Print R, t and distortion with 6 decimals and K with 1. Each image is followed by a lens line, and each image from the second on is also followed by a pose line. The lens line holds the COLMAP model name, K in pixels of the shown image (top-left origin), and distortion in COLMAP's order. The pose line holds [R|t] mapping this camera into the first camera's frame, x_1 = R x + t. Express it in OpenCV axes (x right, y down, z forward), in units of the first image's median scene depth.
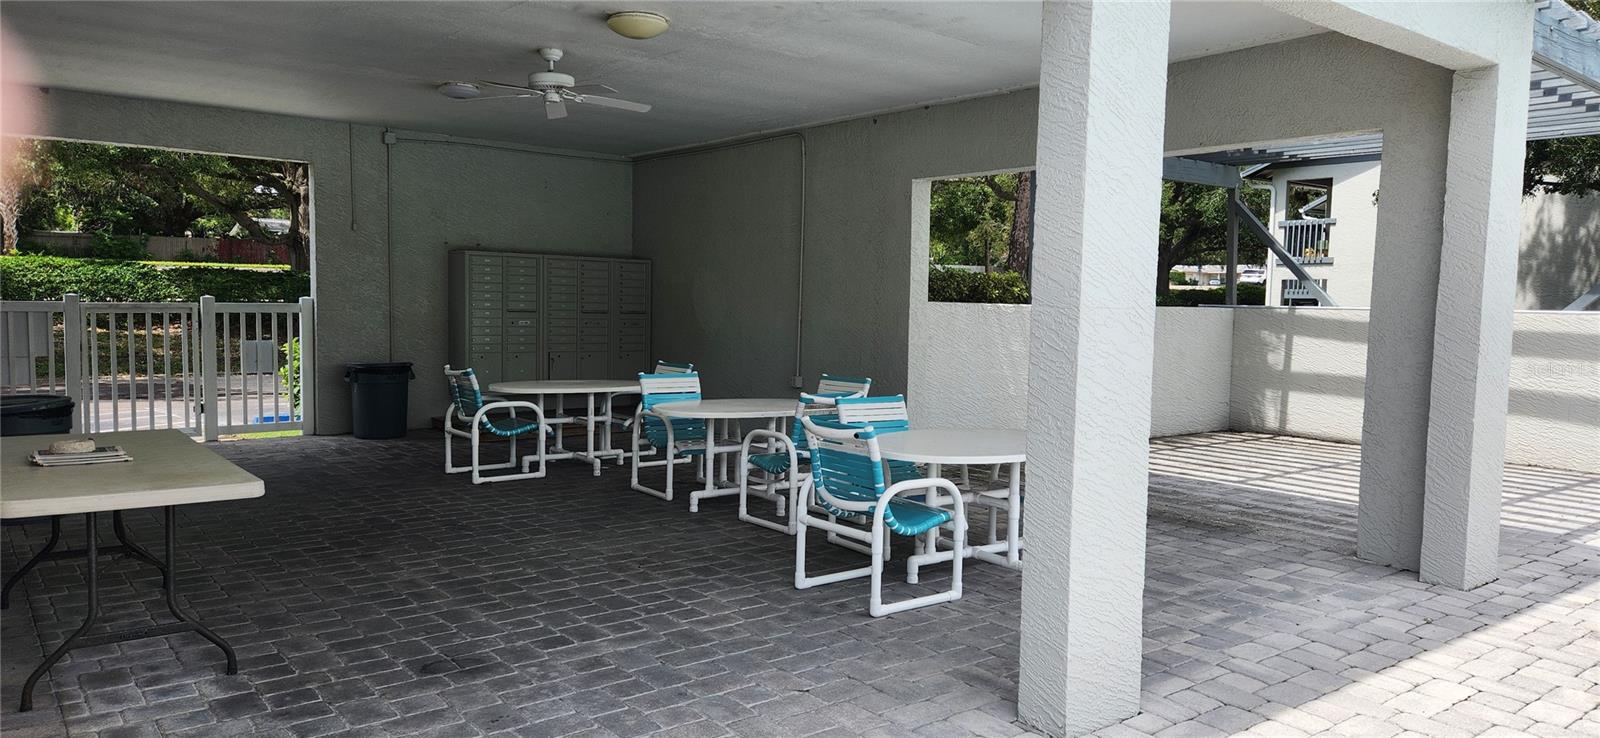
lens RADIAL K [[1072.5, 0, 806.5], [0, 1072.5, 364.7], [0, 0, 1]] dist [0.072282, -0.065012]
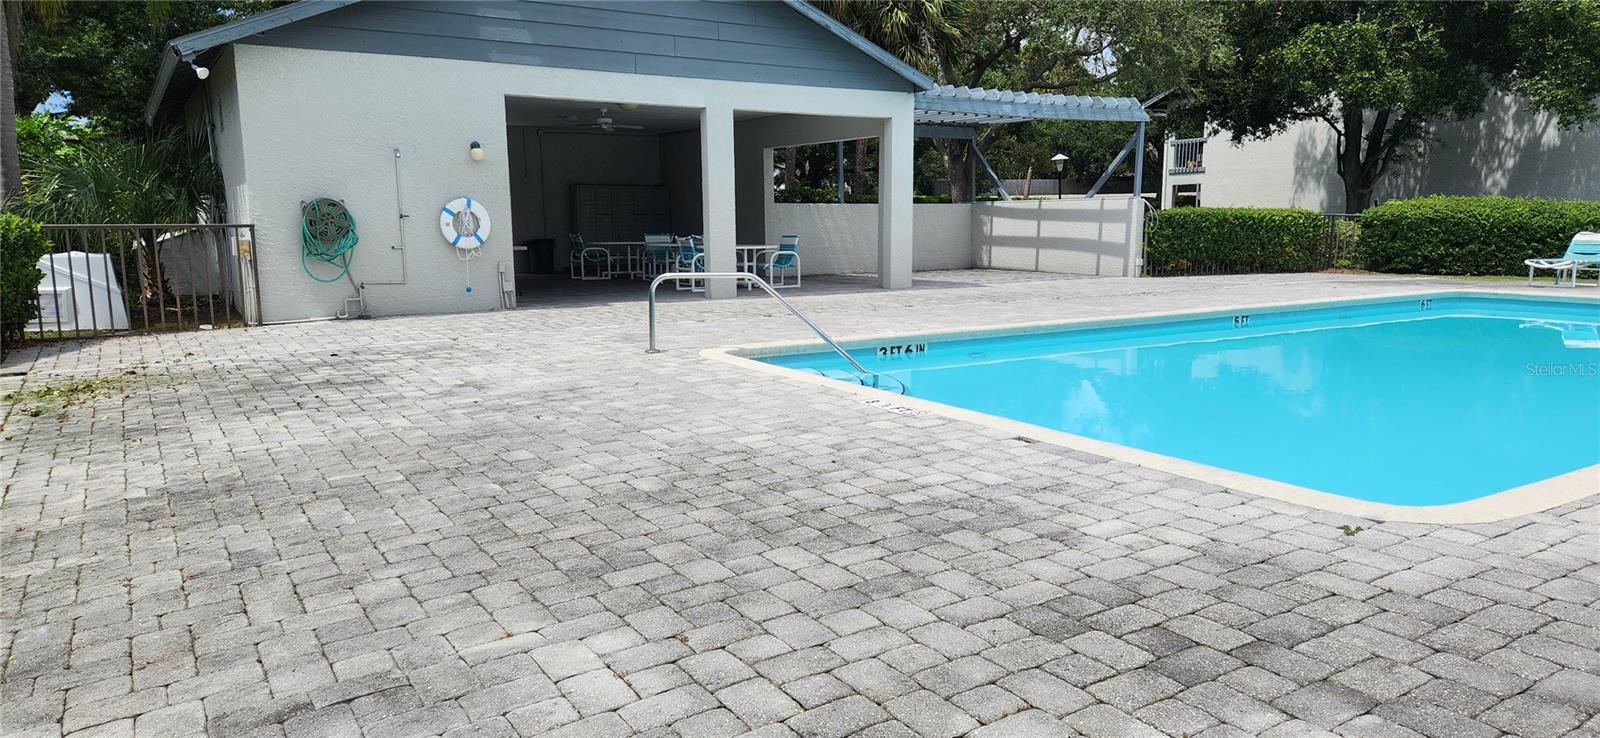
lens RADIAL K [[1072.5, 0, 796.9], [0, 1072.5, 376.6], [0, 0, 1]] dist [0.072282, -0.065012]
pose [[0.992673, -0.009465, -0.120464, 0.364951], [0.019492, 0.996414, 0.082332, 0.102782], [0.119253, -0.084077, 0.989298, -1.074923]]
